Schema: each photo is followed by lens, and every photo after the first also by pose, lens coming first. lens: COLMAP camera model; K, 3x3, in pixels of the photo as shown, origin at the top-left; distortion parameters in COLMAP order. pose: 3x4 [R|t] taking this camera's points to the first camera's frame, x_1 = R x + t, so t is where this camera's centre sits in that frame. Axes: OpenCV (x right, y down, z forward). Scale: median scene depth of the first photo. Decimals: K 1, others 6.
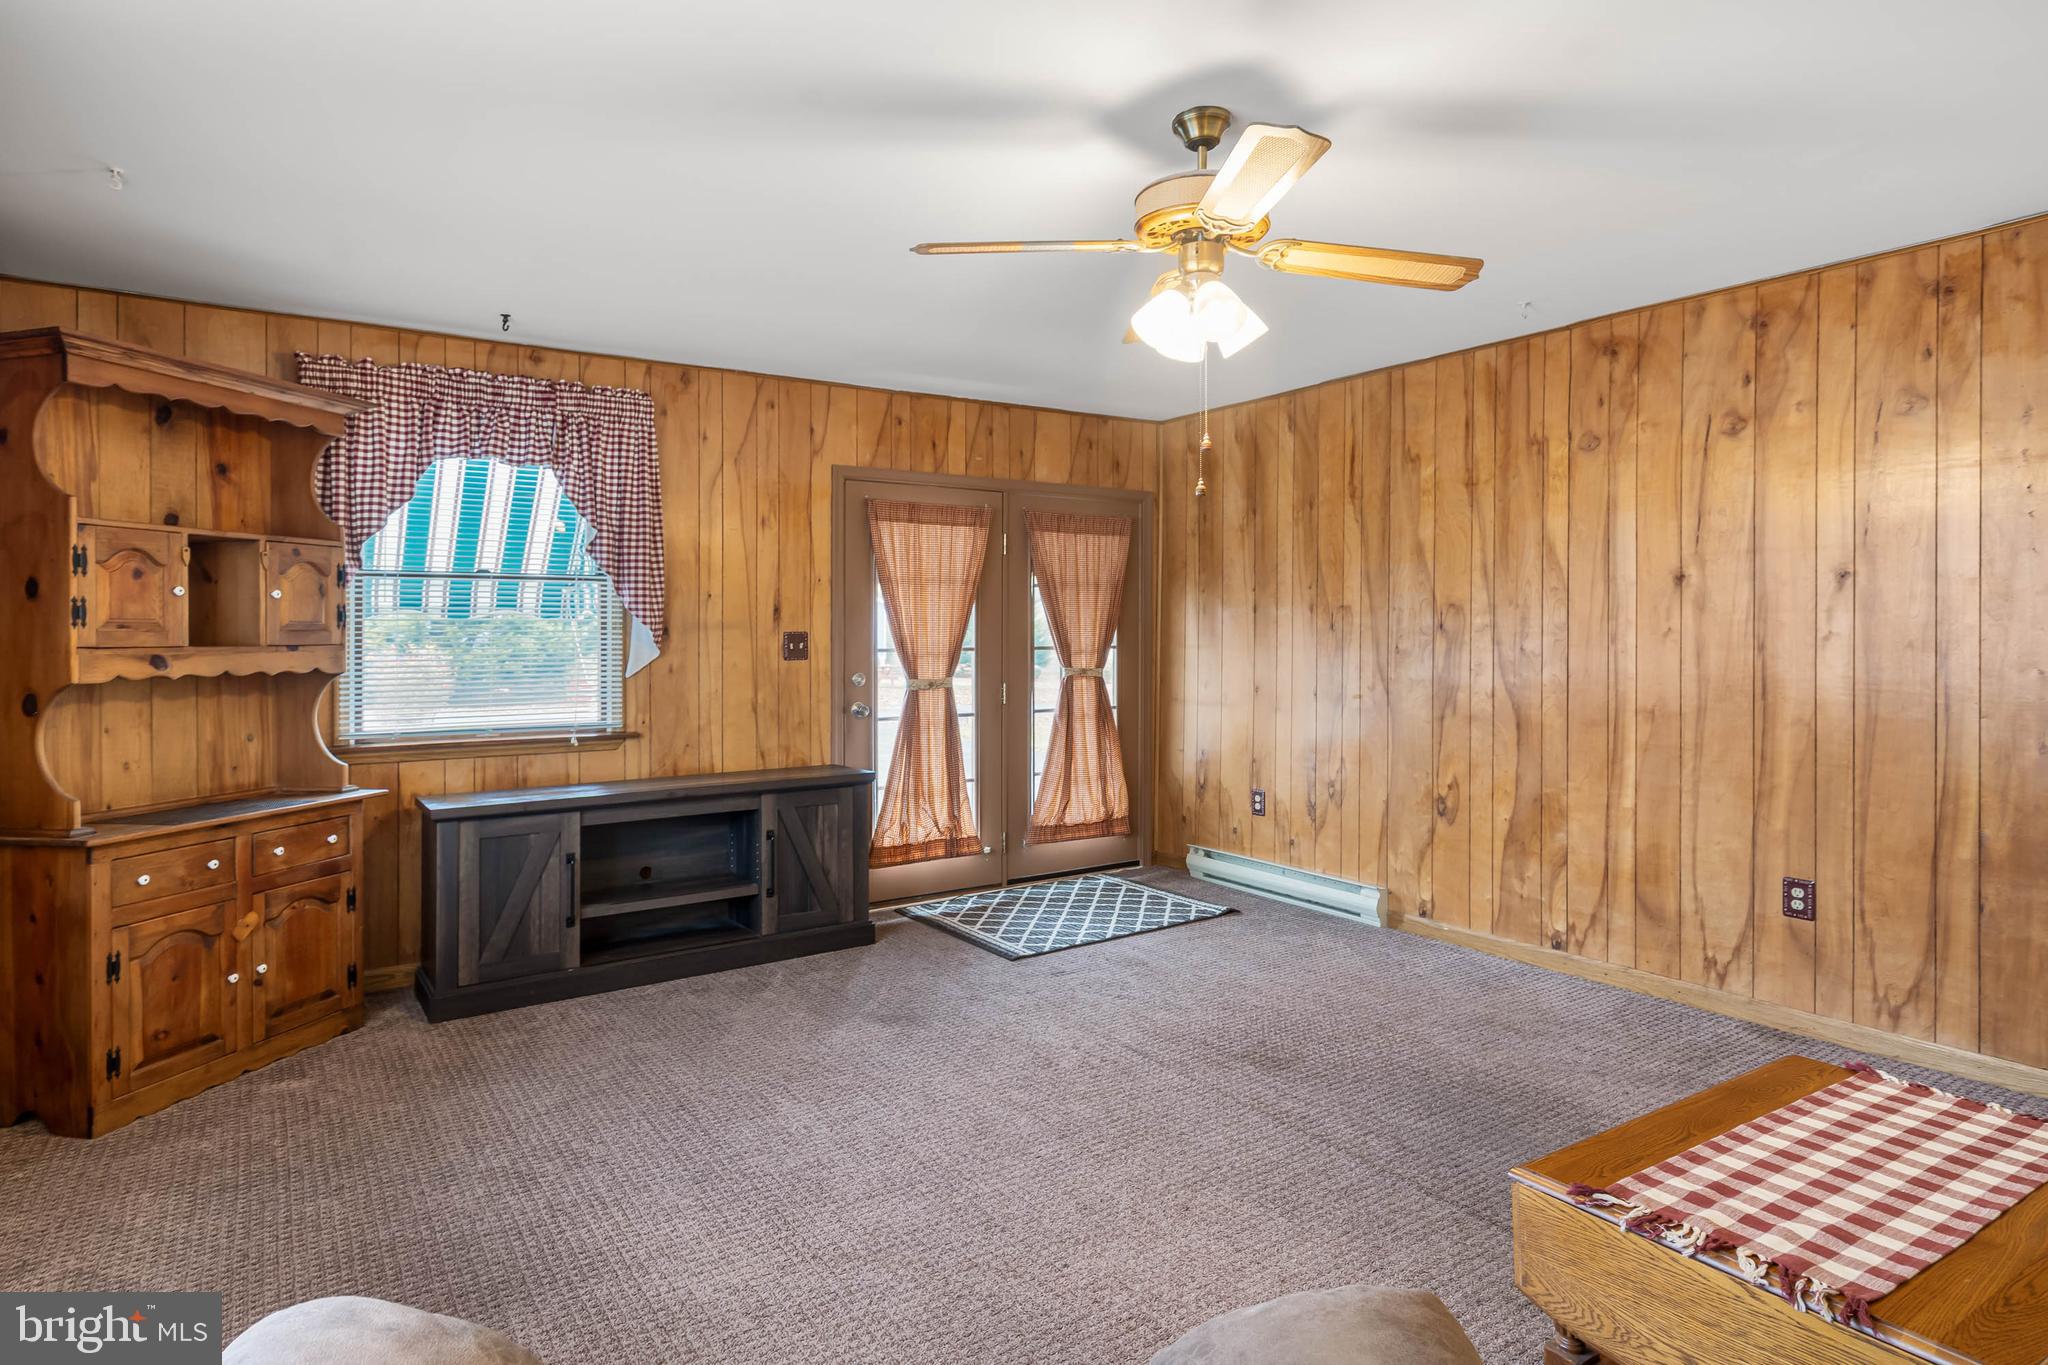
lens RADIAL K [[1121.8, 0, 1023.5], [0, 1121.8, 631.8], [0, 0, 1]] dist [0.002154, 0.000783]
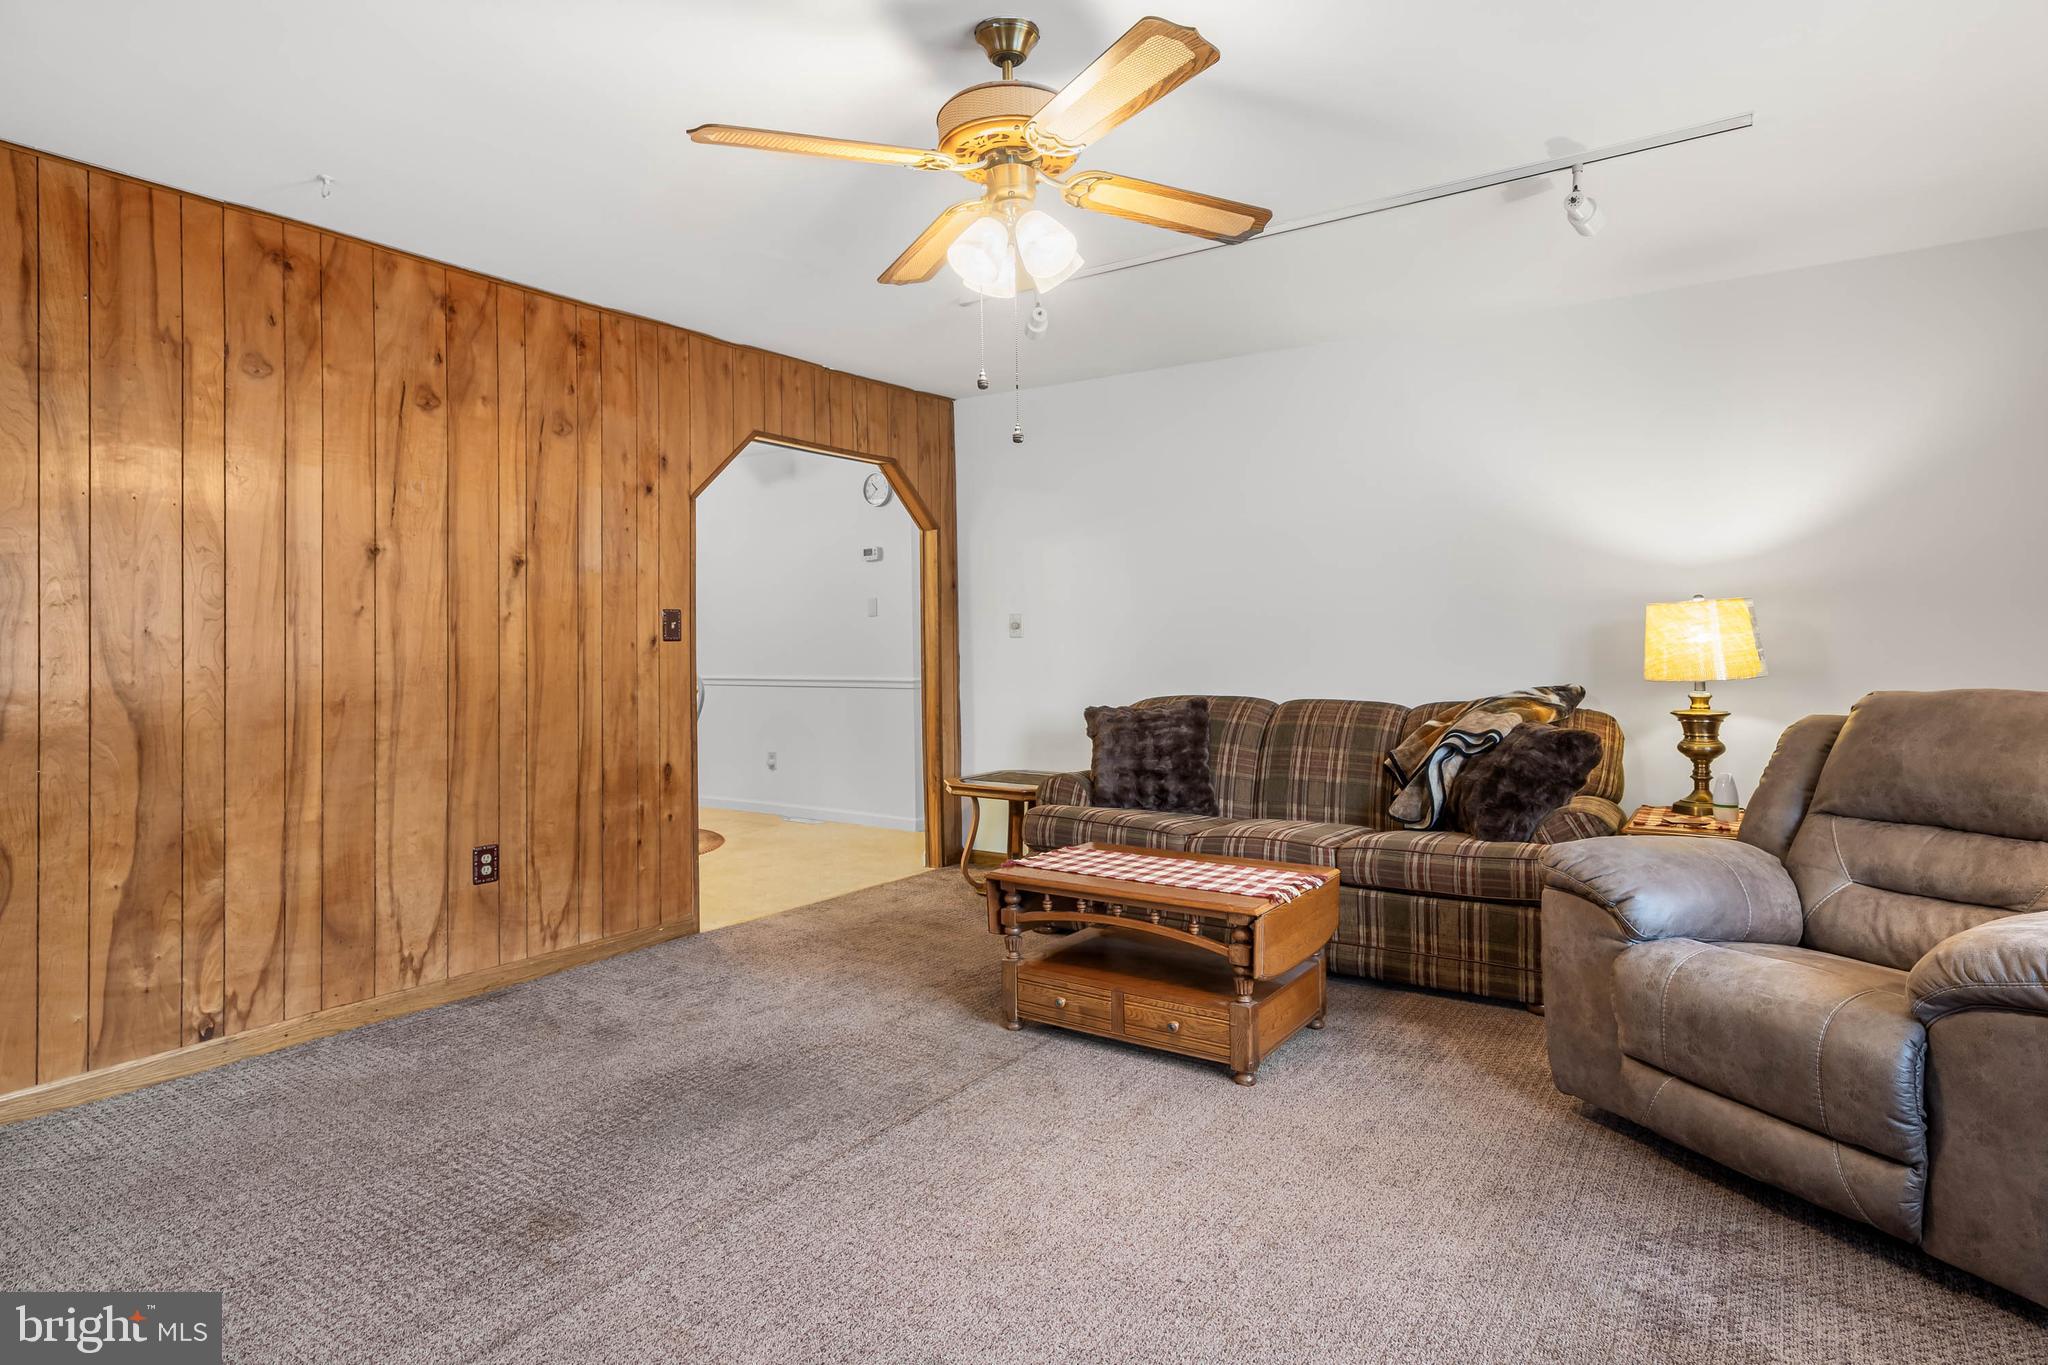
lens RADIAL K [[1121.8, 0, 1023.5], [0, 1121.8, 631.8], [0, 0, 1]] dist [0.002154, 0.000783]
pose [[-0.369566, 0.009161, 0.929159, -0.422187], [0.006472, 0.999953, -0.007285, 0.025345], [-0.929182, 0.003322, -0.369608, 0.801509]]
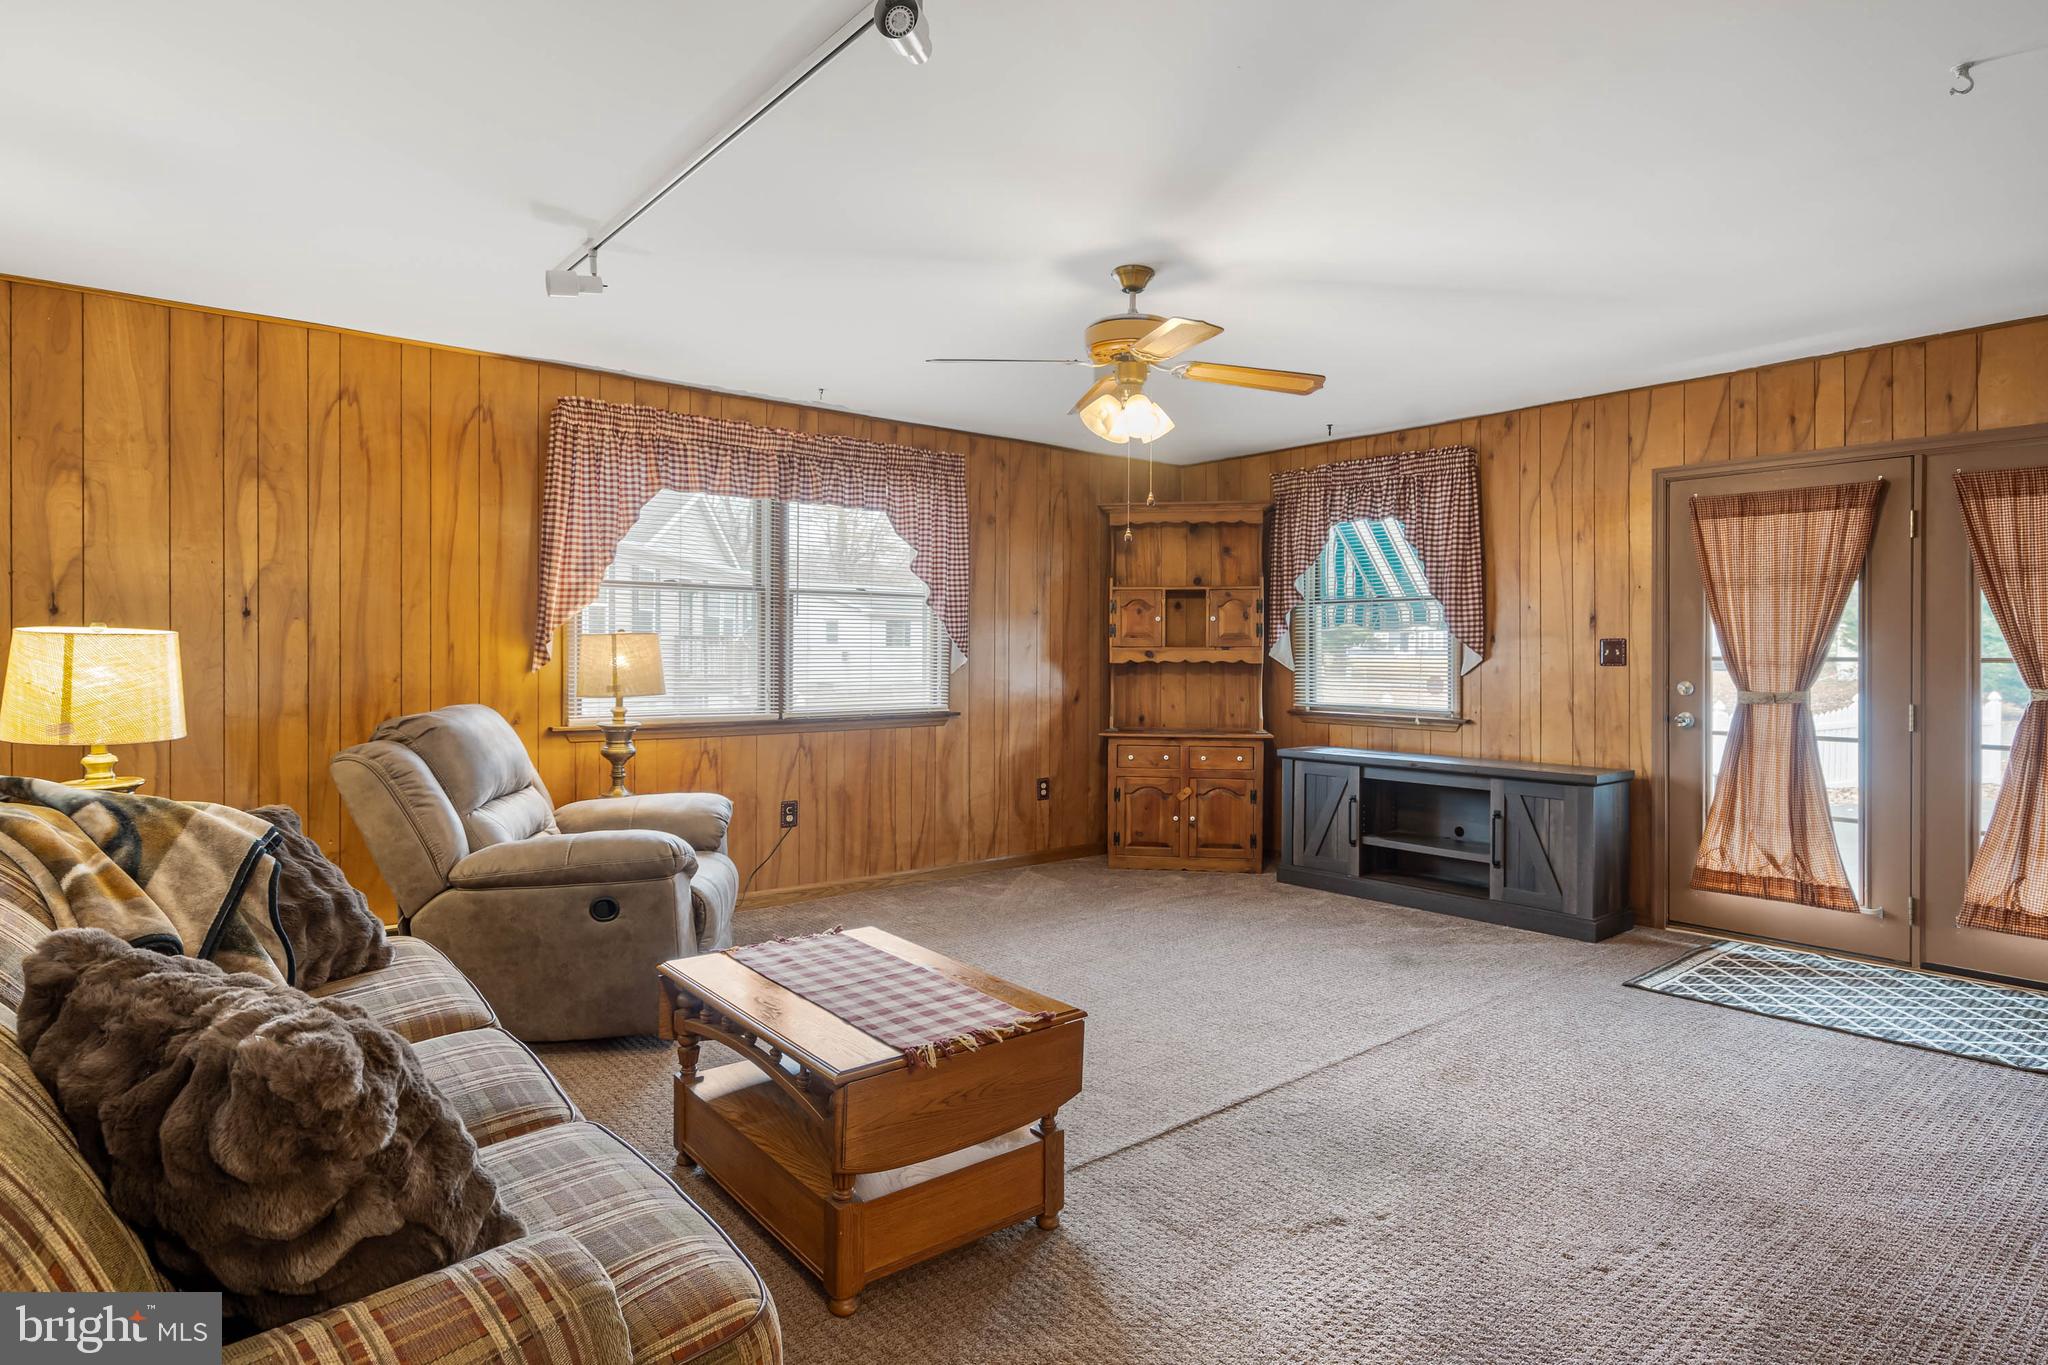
lens RADIAL K [[1115.5, 0, 1028.8], [0, 1115.5, 648.0], [0, 0, 1]] dist [0.000478, 0.000958]
pose [[0.103611, 0.005164, -0.994605, 0.931451], [0.000063, 0.999986, 0.005198, 0.004124], [0.994618, -0.000602, 0.103609, 0.433895]]
